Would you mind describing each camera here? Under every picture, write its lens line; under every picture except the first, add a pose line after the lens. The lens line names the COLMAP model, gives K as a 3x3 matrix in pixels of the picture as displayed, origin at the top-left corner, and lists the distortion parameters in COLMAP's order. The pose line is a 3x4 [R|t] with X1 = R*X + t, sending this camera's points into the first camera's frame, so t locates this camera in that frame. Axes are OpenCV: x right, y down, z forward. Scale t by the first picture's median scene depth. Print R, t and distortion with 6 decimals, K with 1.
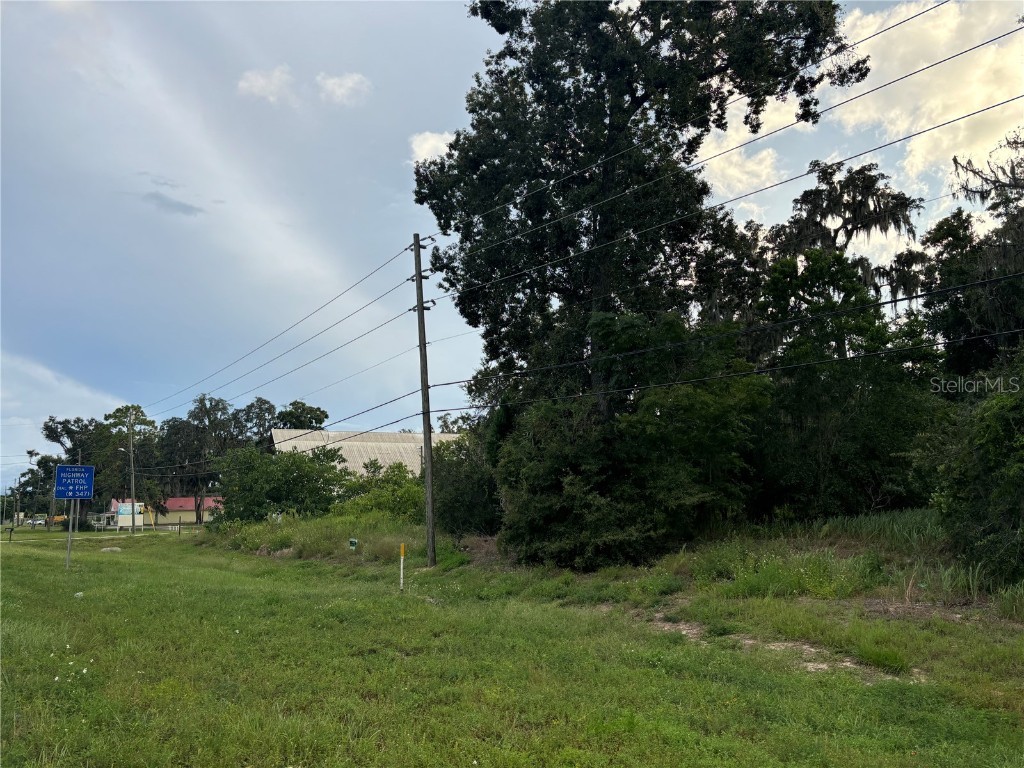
lens RADIAL K [[767.3, 0, 513.2], [0, 767.3, 391.0], [0, 0, 1]] dist [0.024172, -0.031190]
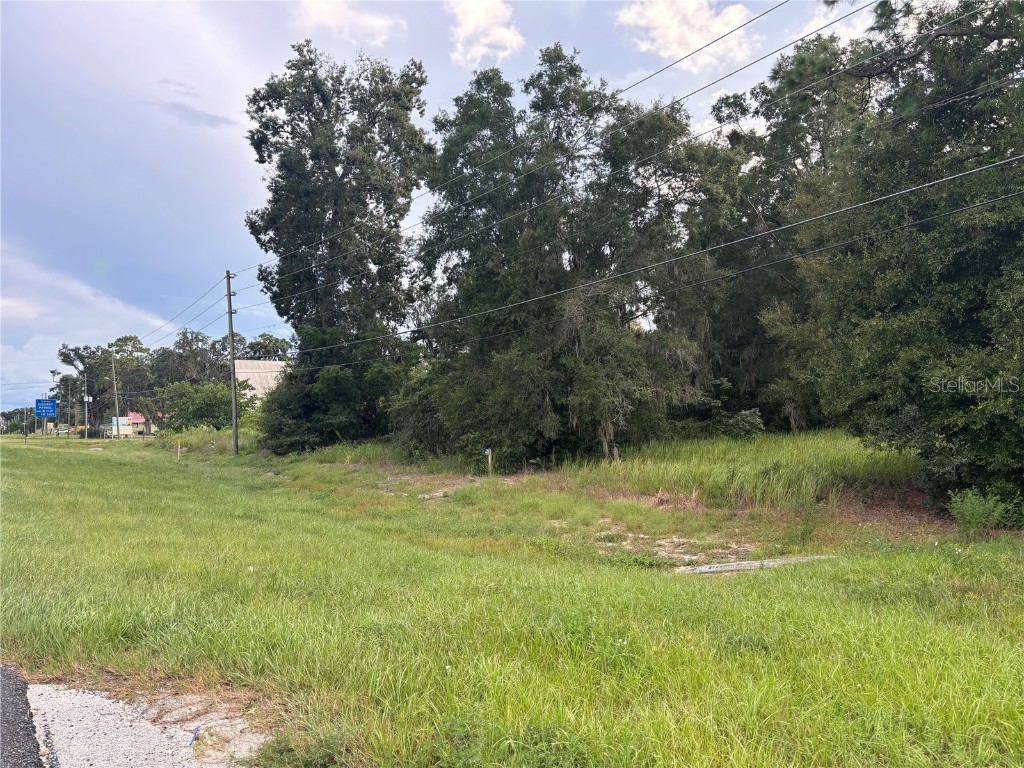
lens RADIAL K [[767.3, 0, 513.2], [0, 767.3, 391.0], [0, 0, 1]] dist [0.024172, -0.031190]
pose [[0.999318, 0.012699, -0.034684, 0.197377], [-0.008857, 0.994027, 0.108770, -0.042001], [0.035858, -0.108389, 0.993462, -0.251483]]
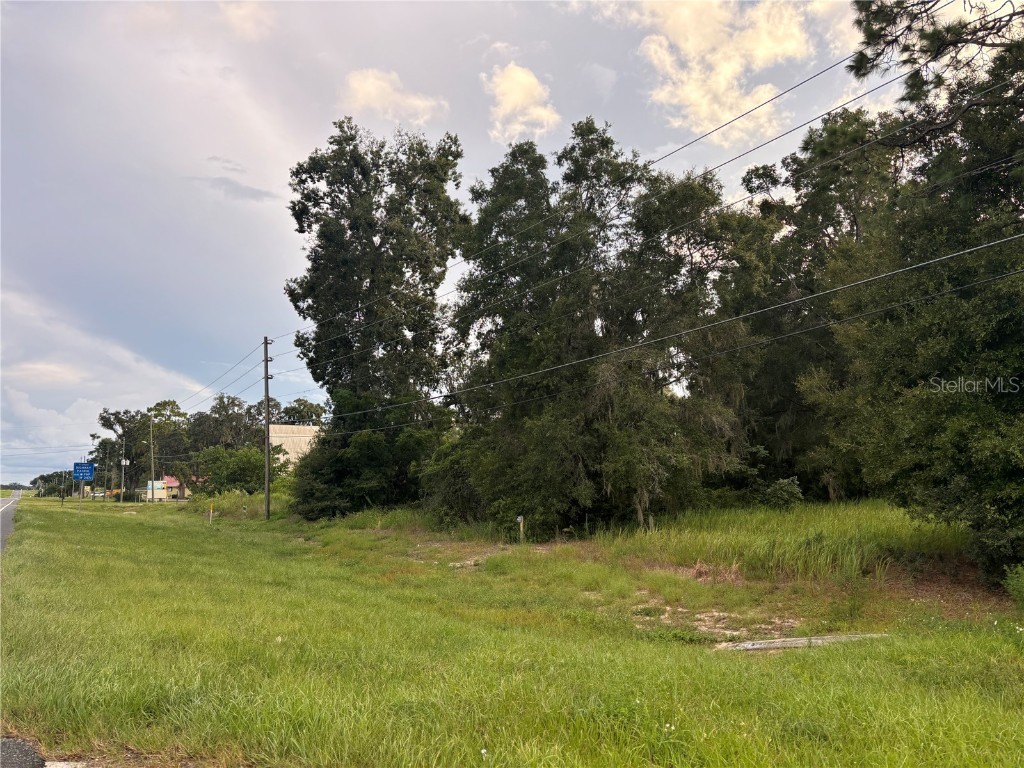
lens RADIAL K [[767.3, 0, 513.2], [0, 767.3, 391.0], [0, 0, 1]] dist [0.024172, -0.031190]
pose [[0.997034, 0.013154, -0.075831, 0.195113], [-0.011427, 0.999666, 0.023164, -0.041185], [0.076110, -0.022229, 0.996852, -0.246575]]
